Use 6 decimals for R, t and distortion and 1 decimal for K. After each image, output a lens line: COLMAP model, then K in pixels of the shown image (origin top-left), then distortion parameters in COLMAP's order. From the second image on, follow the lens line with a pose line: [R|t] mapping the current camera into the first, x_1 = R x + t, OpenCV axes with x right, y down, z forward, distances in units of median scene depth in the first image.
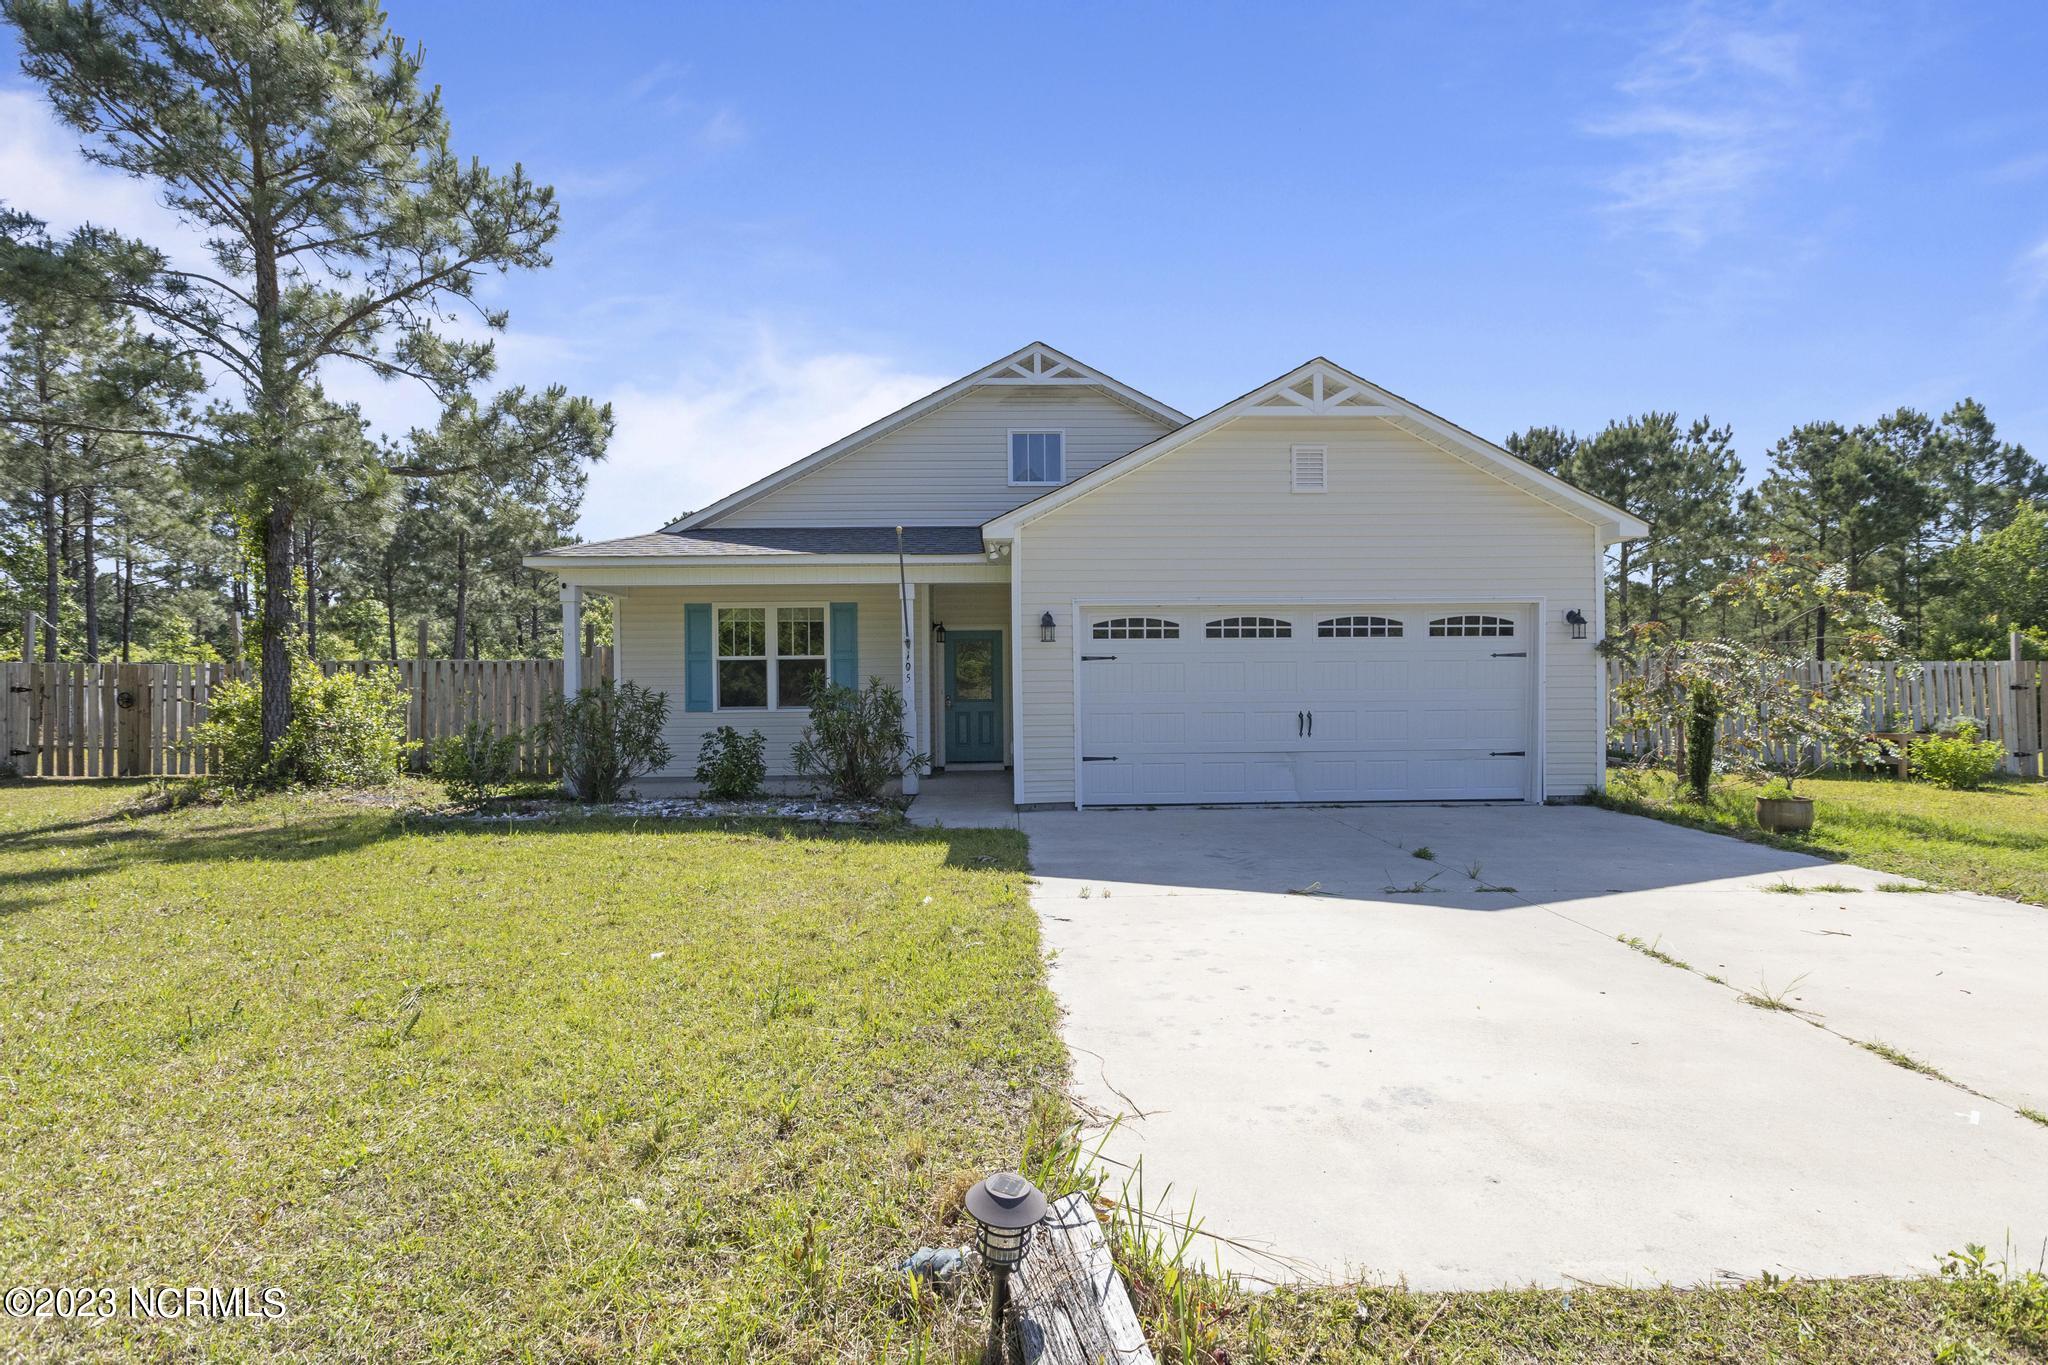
lens RADIAL K [[941.5, 0, 1021.0], [0, 941.5, 687.7], [0, 0, 1]] dist [0.000722, 0.000036]
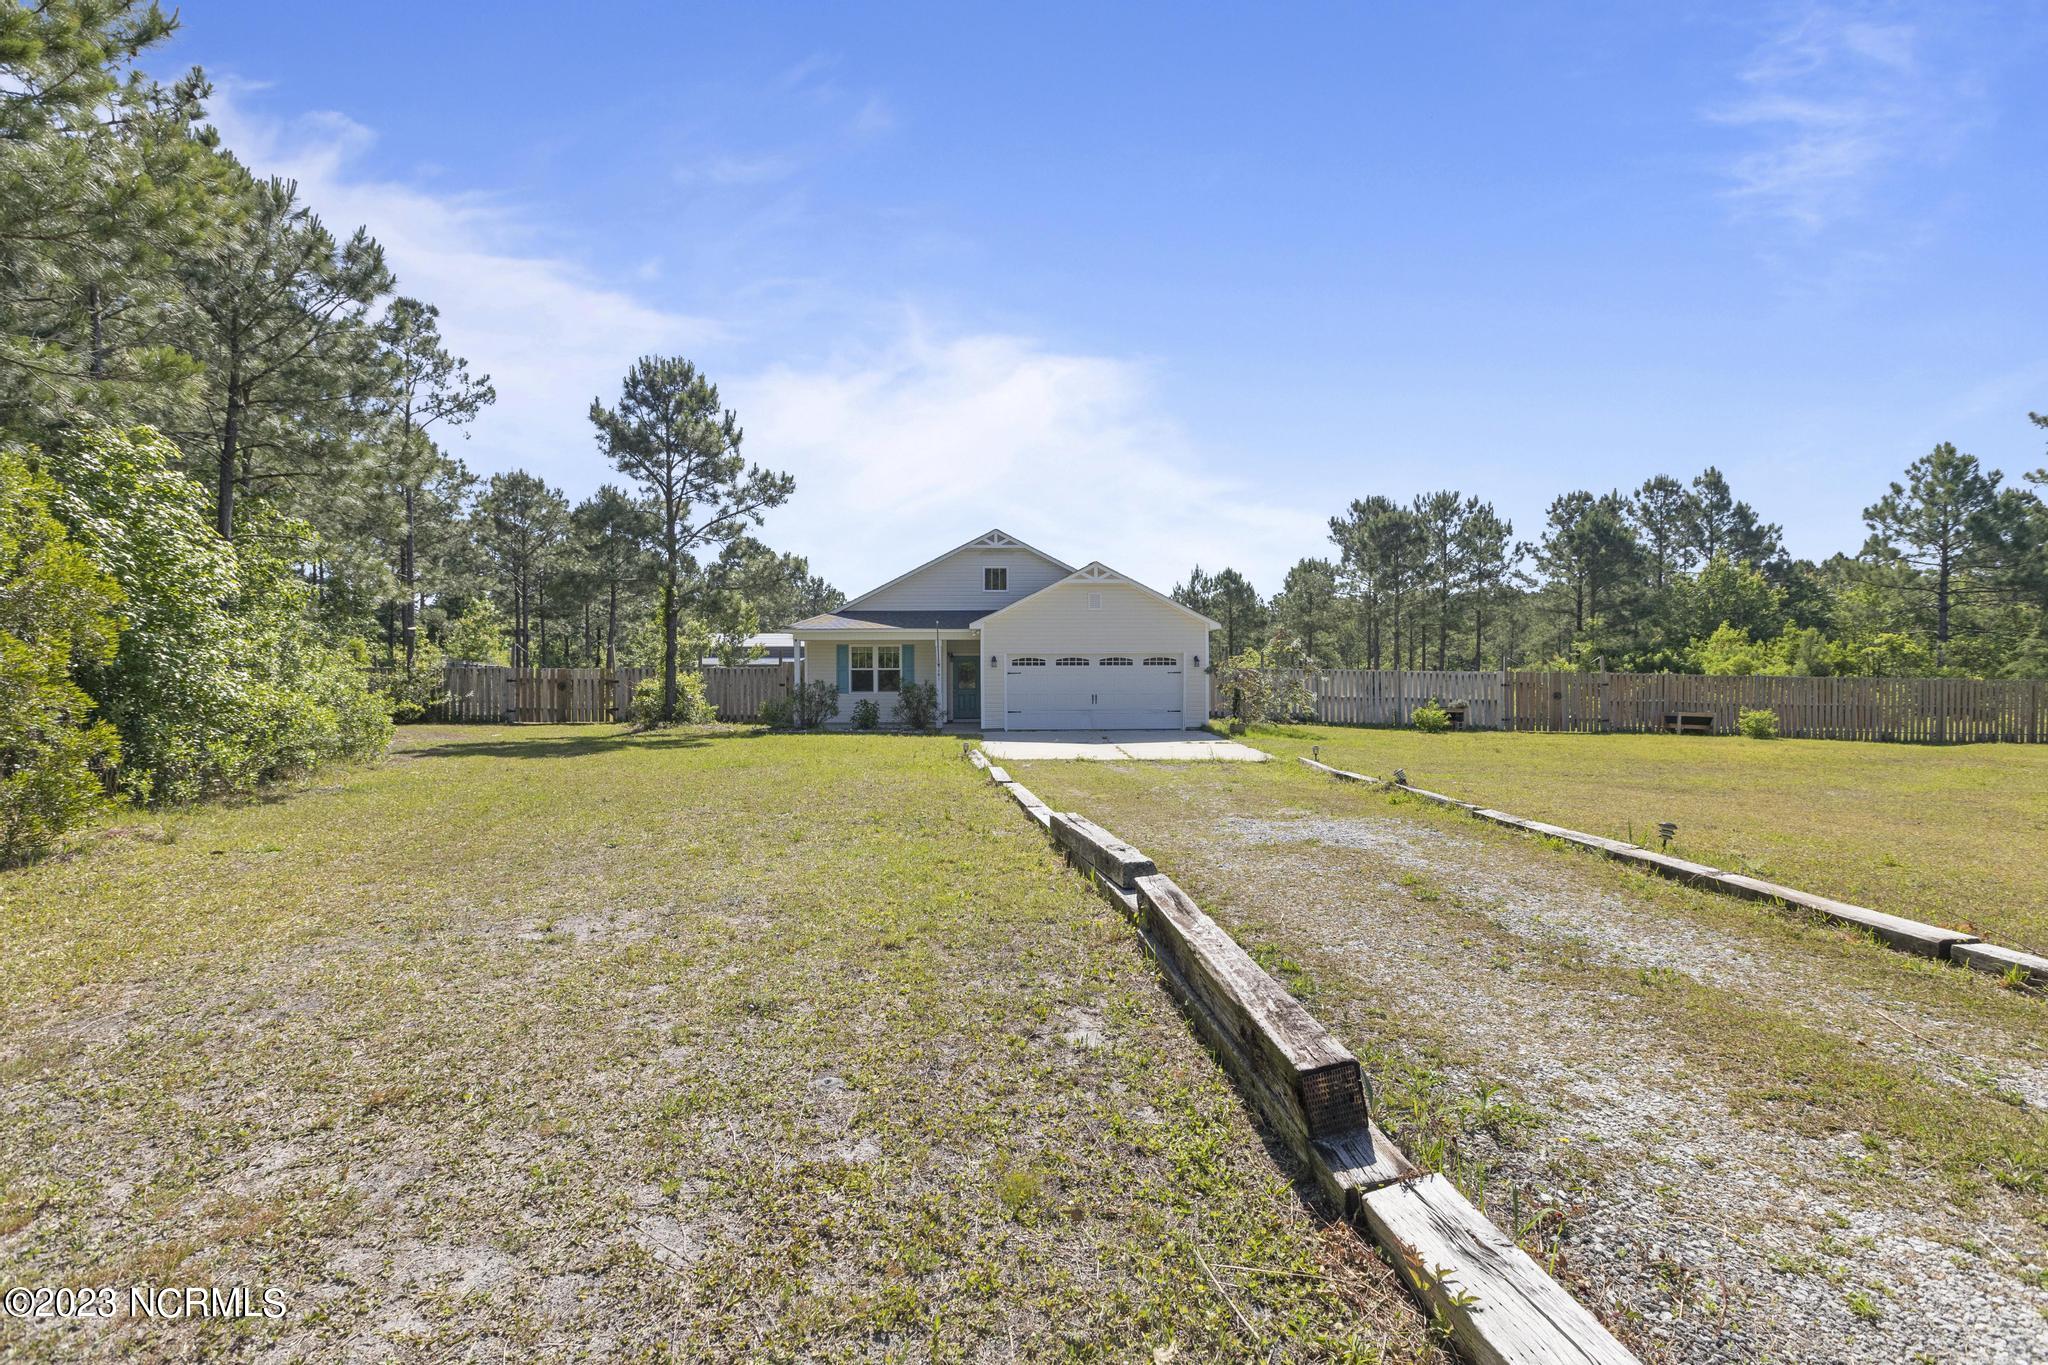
lens RADIAL K [[941.5, 0, 1026.9], [0, 941.5, 680.1], [0, 0, 1]] dist [0.000722, 0.000036]
pose [[0.999974, 0.005200, 0.005063, 0.085378], [-0.005230, 0.999969, 0.005911, -0.022933], [-0.005032, -0.005937, 0.999970, -1.291082]]
